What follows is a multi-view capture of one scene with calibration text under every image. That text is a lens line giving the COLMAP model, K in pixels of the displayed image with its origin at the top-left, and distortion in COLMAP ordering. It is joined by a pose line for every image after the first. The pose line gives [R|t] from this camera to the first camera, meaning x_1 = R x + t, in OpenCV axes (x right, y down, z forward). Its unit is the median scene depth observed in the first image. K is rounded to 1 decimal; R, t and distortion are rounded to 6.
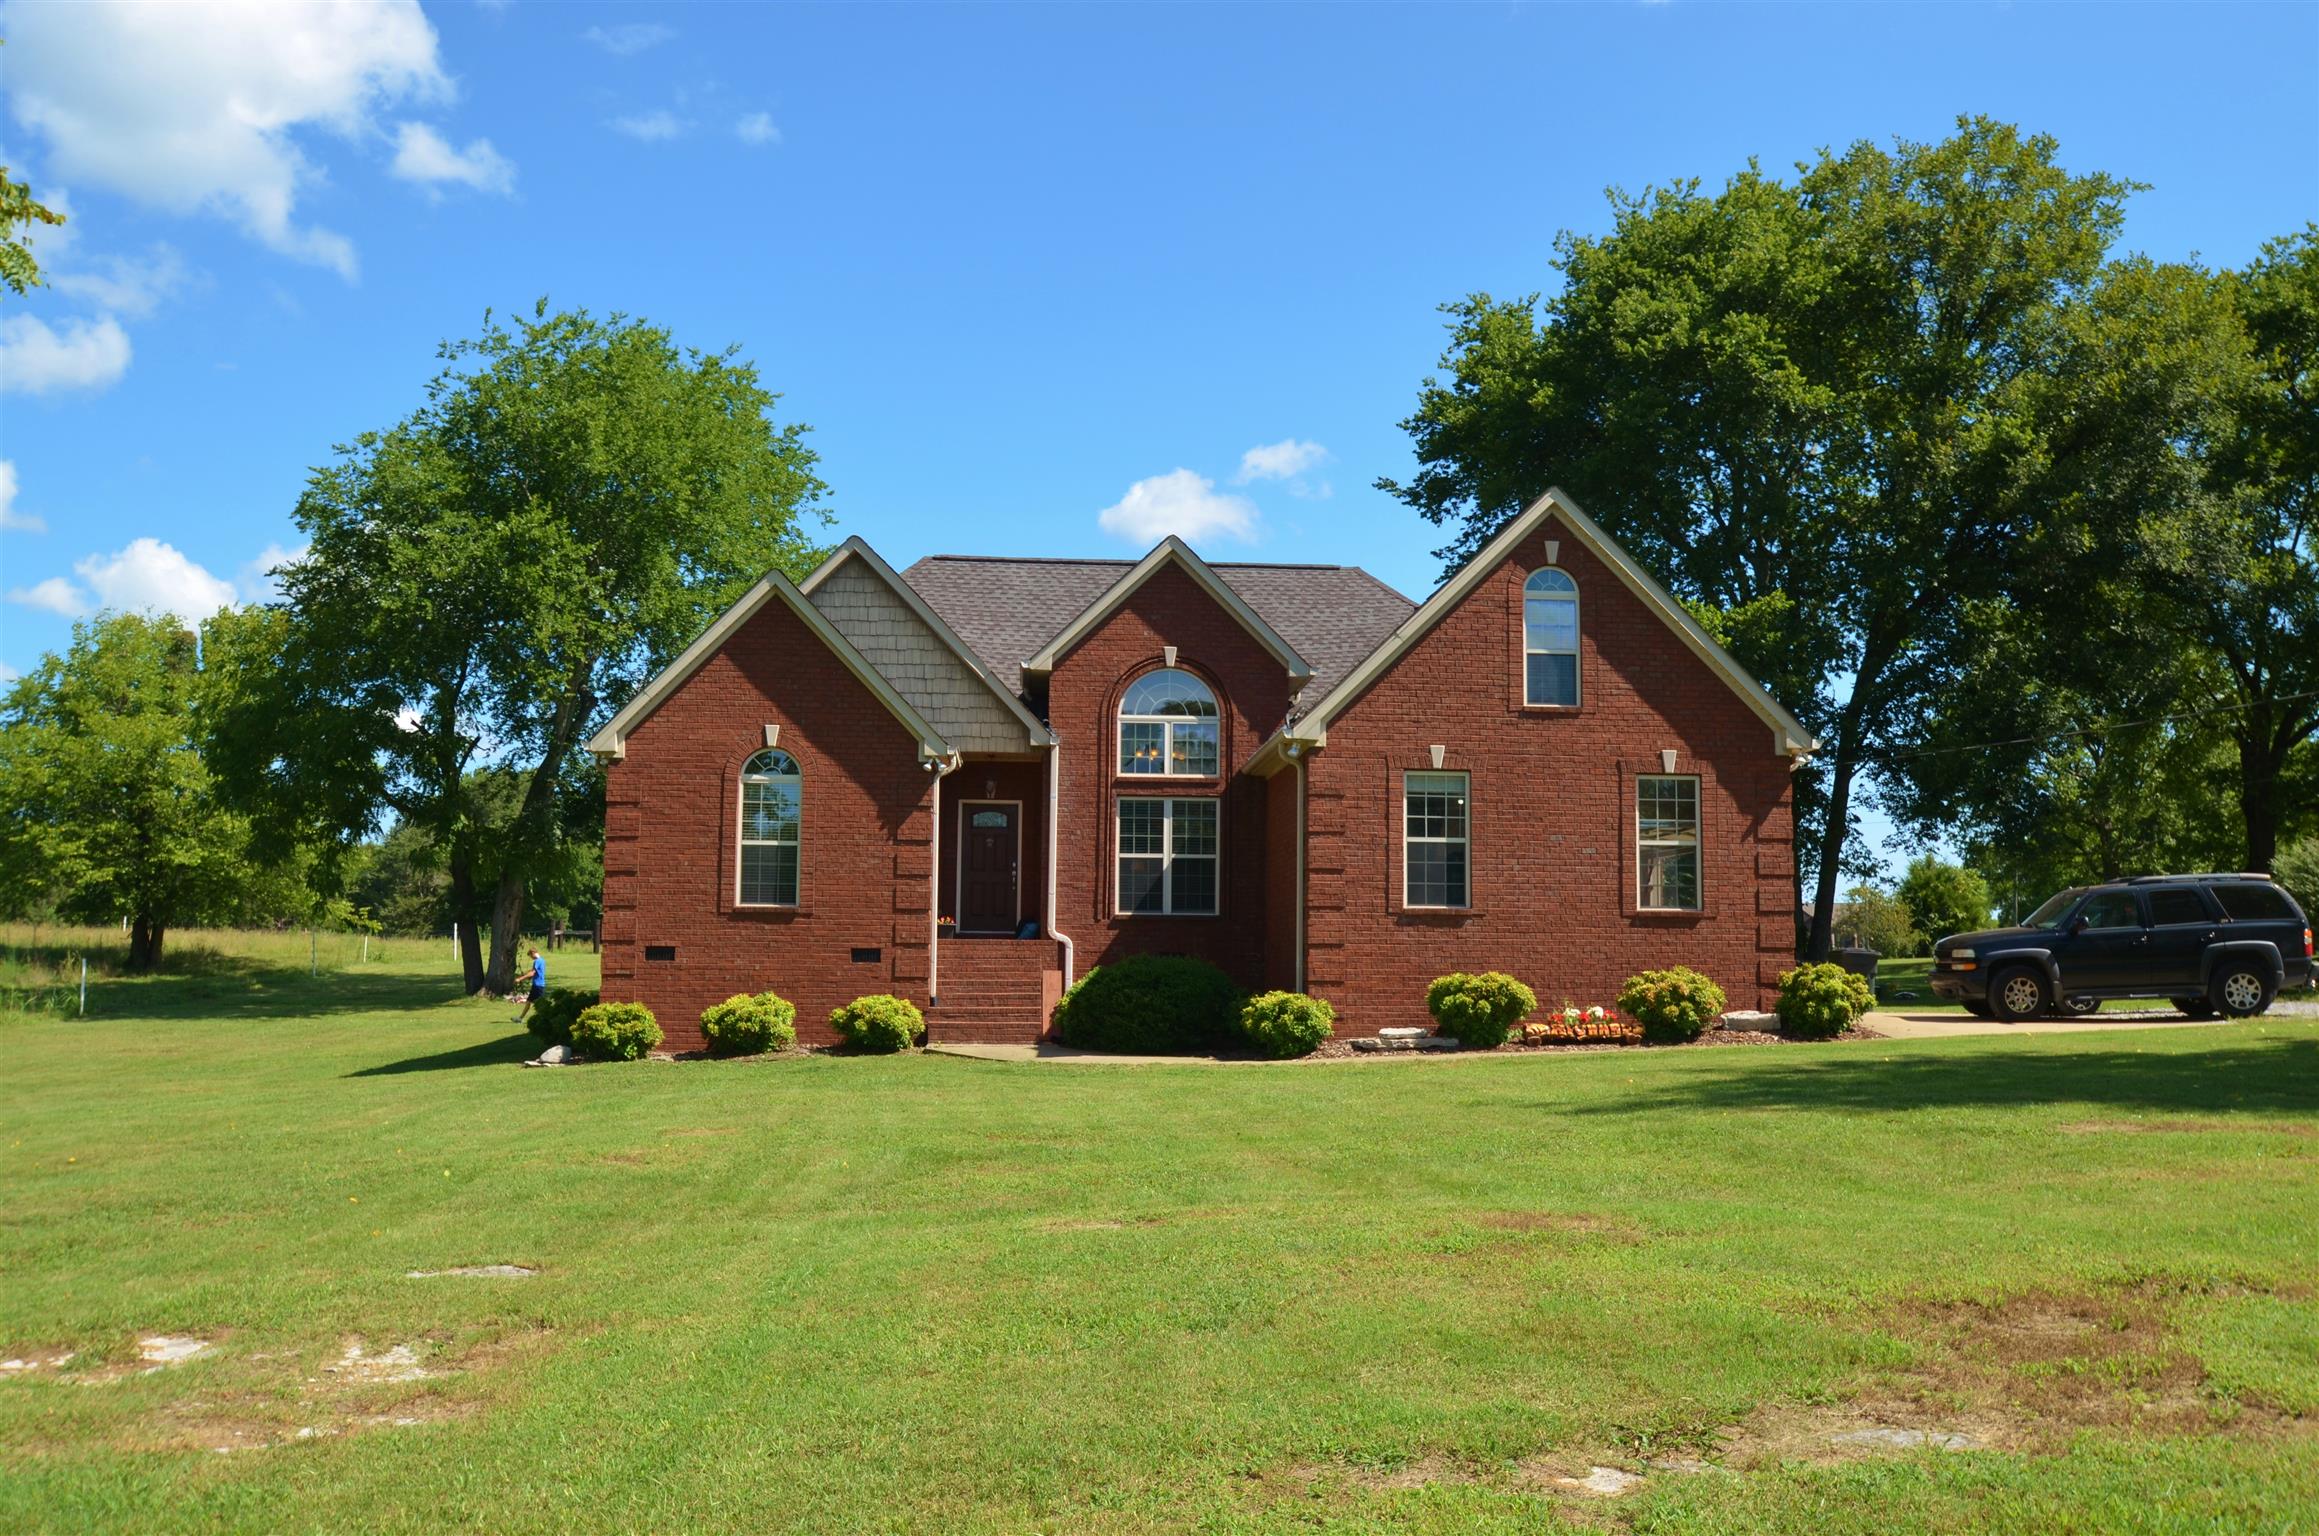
lens RADIAL K [[1940.7, 0, 1159.5], [0, 1940.7, 768.0], [0, 0, 1]] dist [-0.036110, -0.014258]
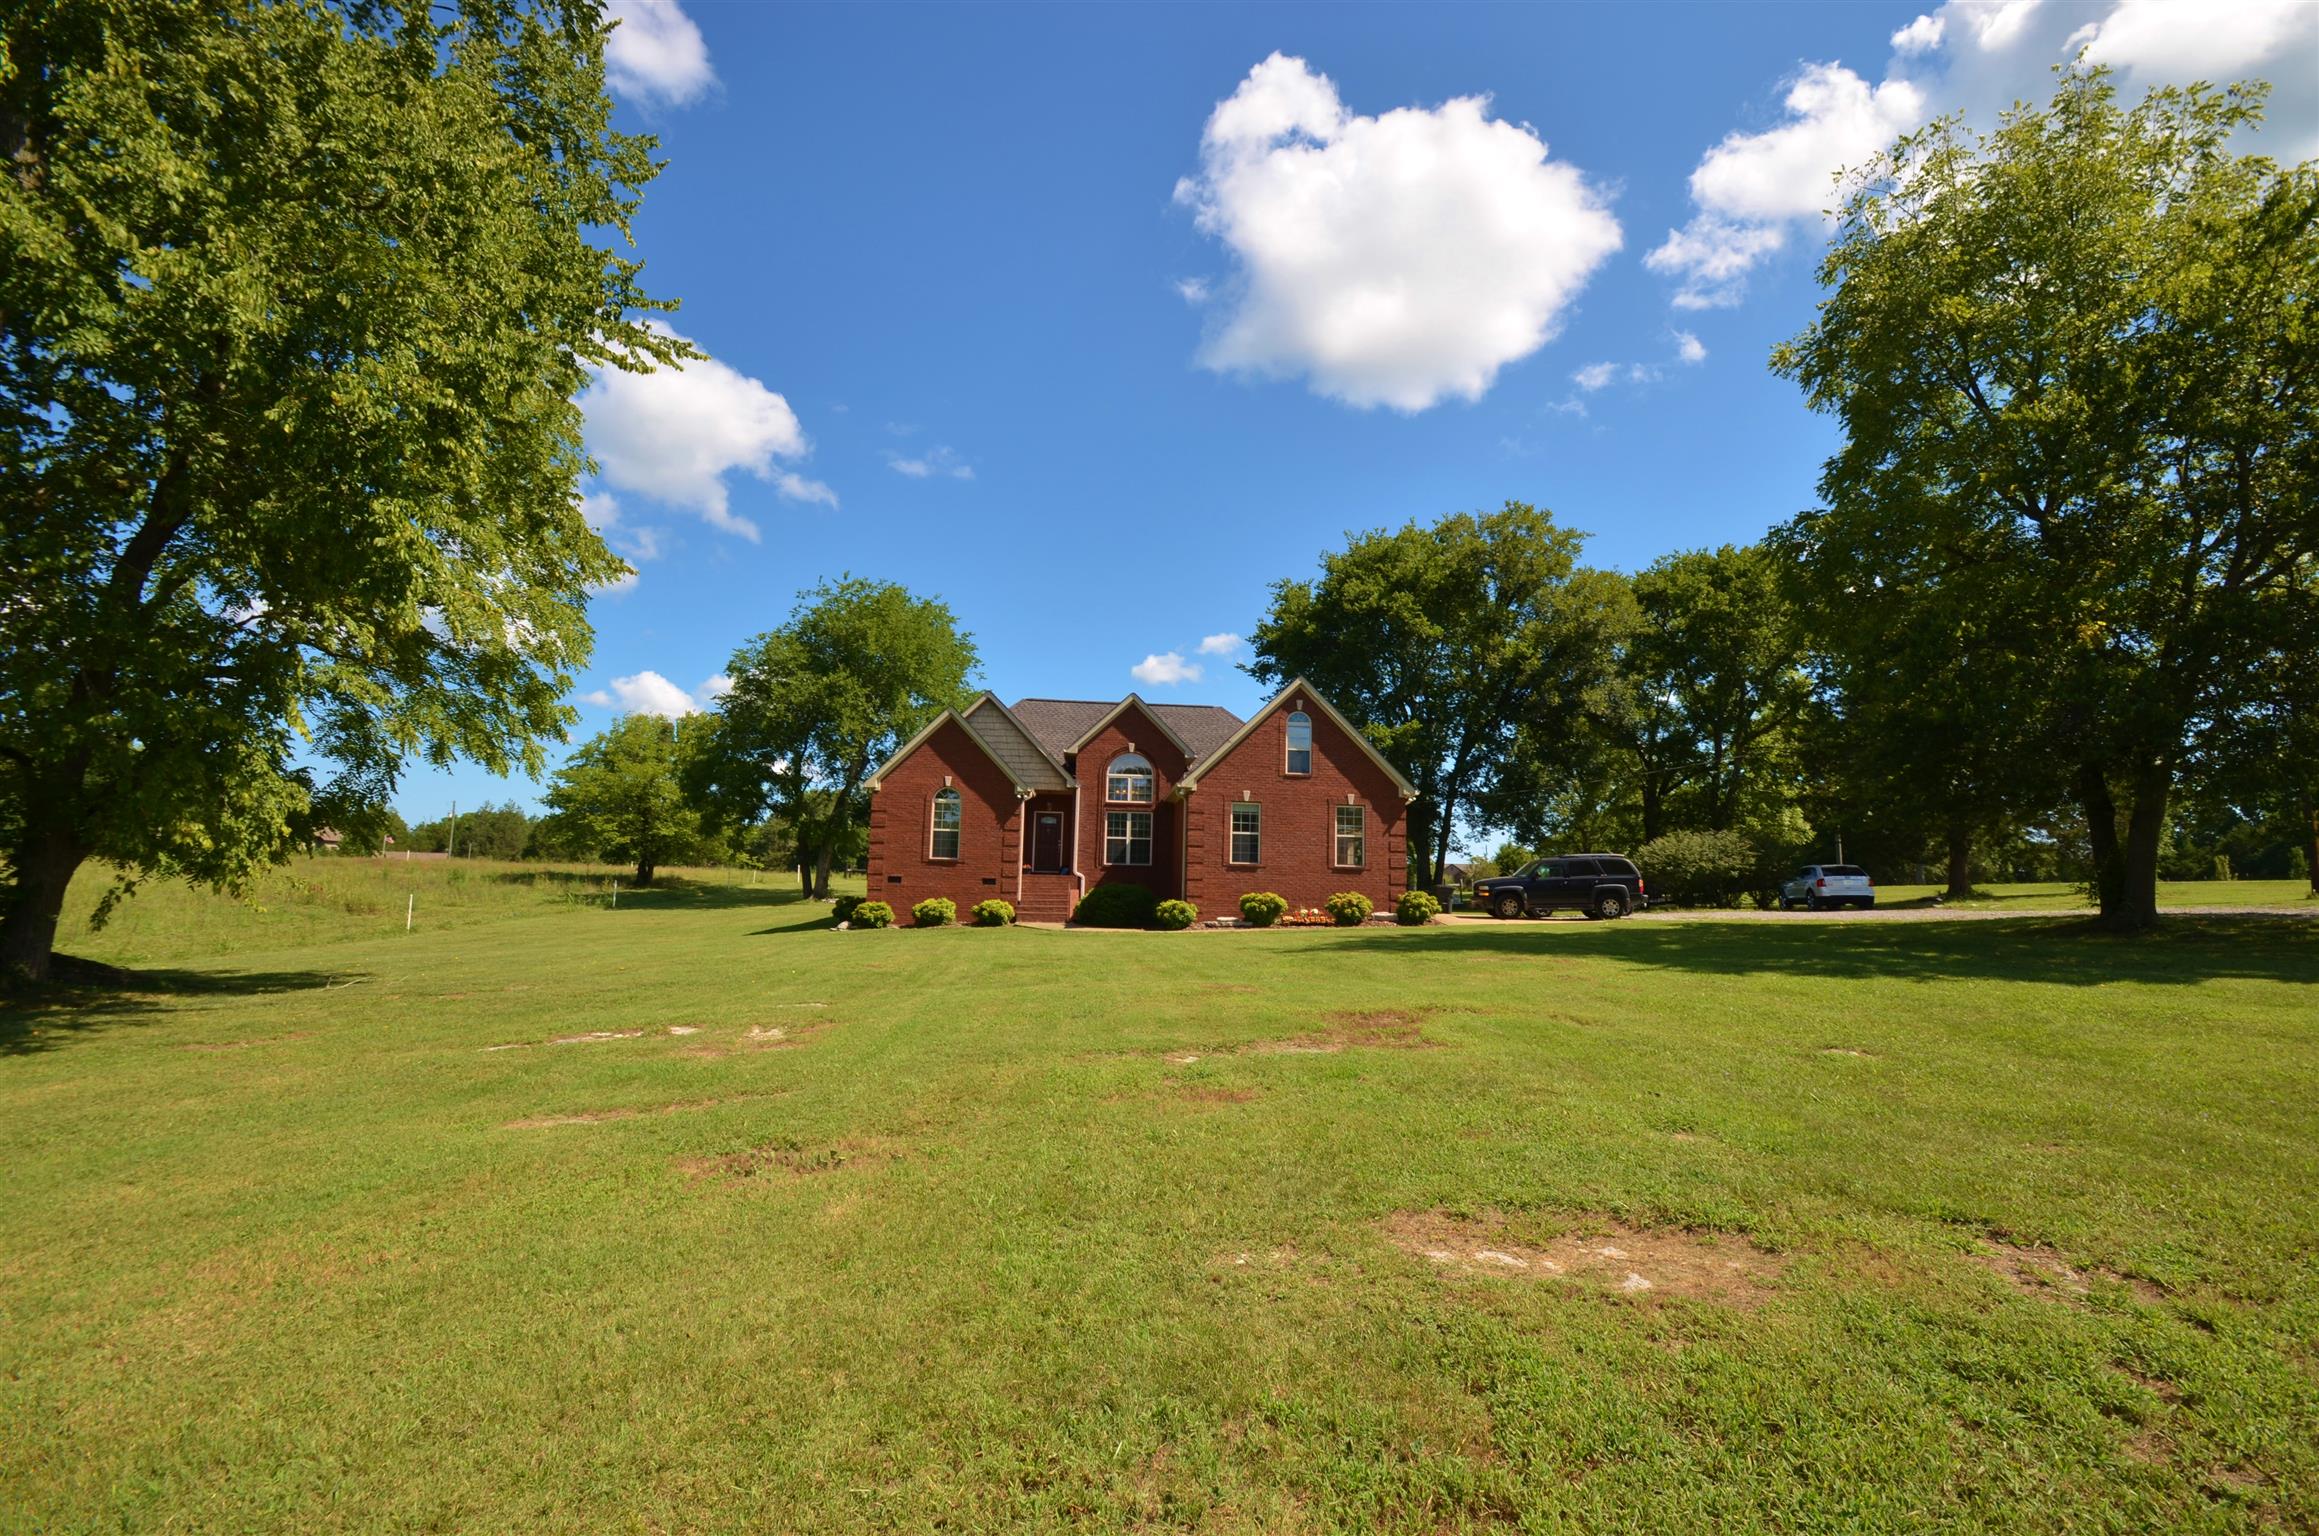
lens RADIAL K [[1012.4, 0, 1192.3], [0, 1012.4, 770.4], [0, 0, 1]] dist [0.027321, -0.024970]
pose [[0.999698, 0.015811, 0.018791, 0.047461], [-0.015477, 0.999722, -0.017787, -0.010817], [-0.019067, 0.017491, 0.999665, -0.135127]]
